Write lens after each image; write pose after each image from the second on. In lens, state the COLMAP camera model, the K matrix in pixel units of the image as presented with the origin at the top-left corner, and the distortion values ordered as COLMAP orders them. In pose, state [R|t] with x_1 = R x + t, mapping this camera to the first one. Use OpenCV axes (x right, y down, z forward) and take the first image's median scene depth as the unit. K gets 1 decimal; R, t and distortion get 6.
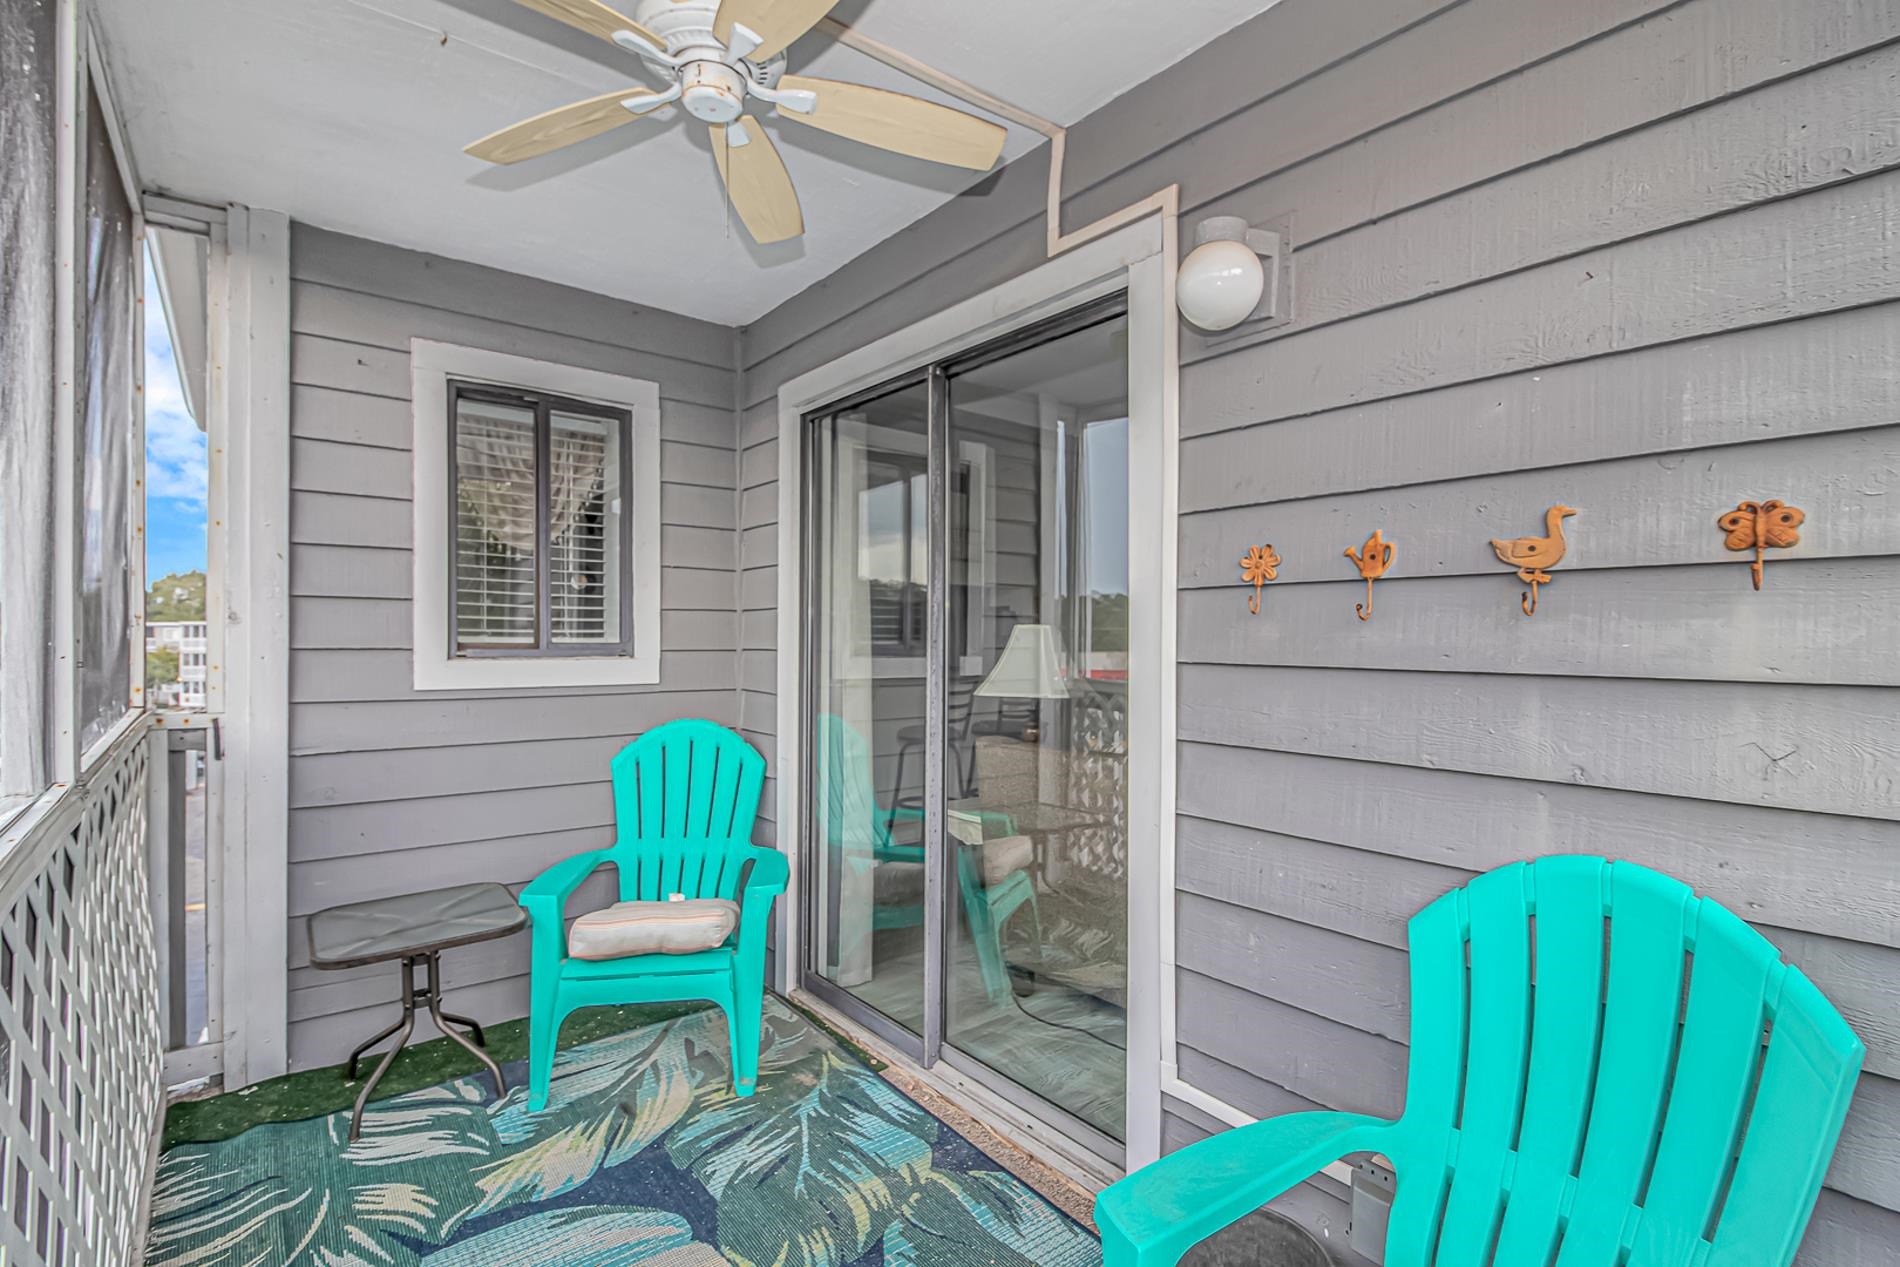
lens RADIAL K [[883.7, 0, 949.8], [0, 883.7, 632.9], [0, 0, 1]] dist [0.001743, -0.005876]
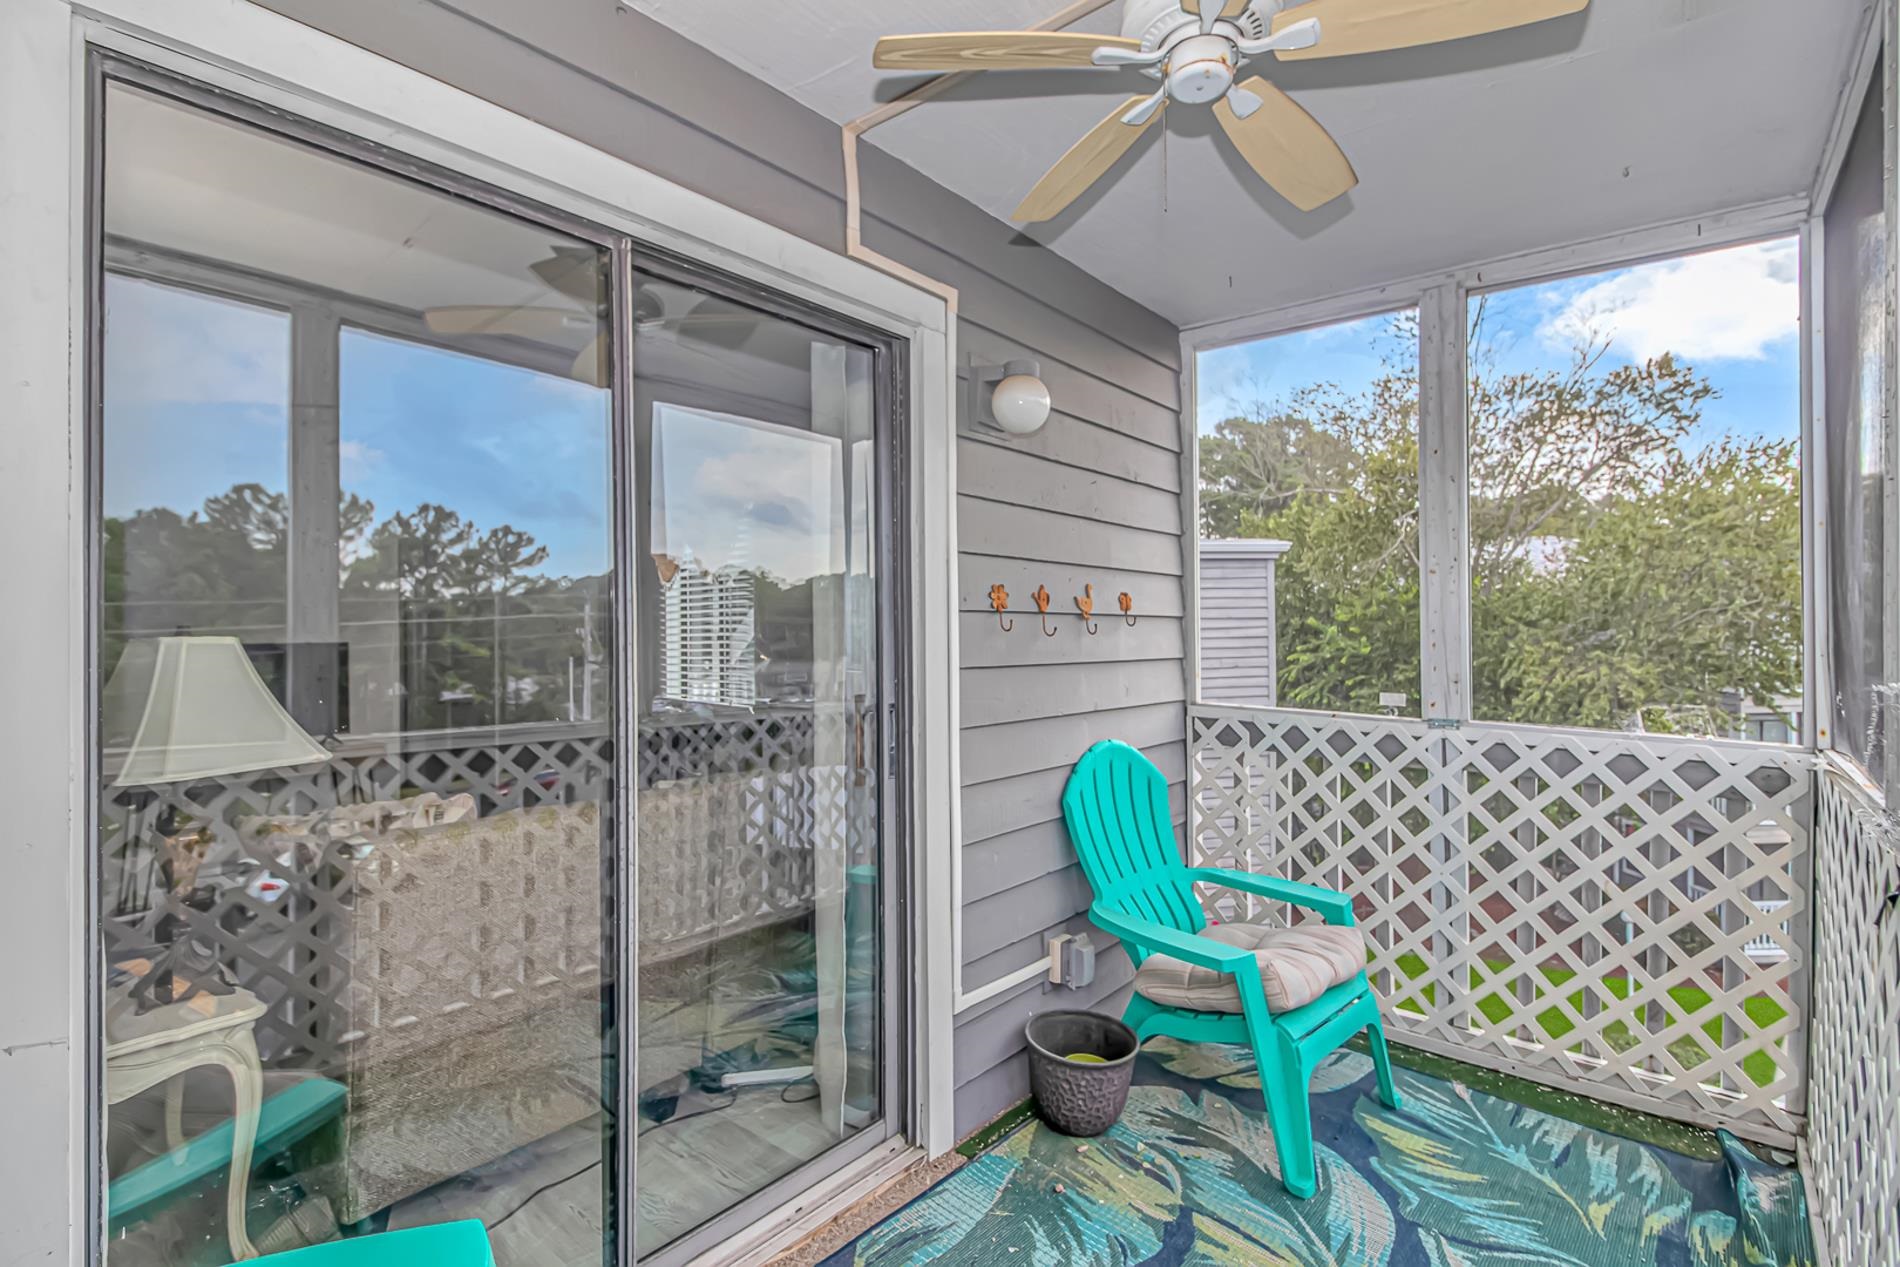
lens RADIAL K [[883.7, 0, 942.5], [0, 883.7, 637.0], [0, 0, 1]] dist [0.001743, -0.005876]
pose [[-0.185492, 0.000664, 0.982646, -0.972698], [0.005989, 0.999982, 0.000455, -0.011371], [-0.982628, 0.005969, -0.185493, 1.241041]]
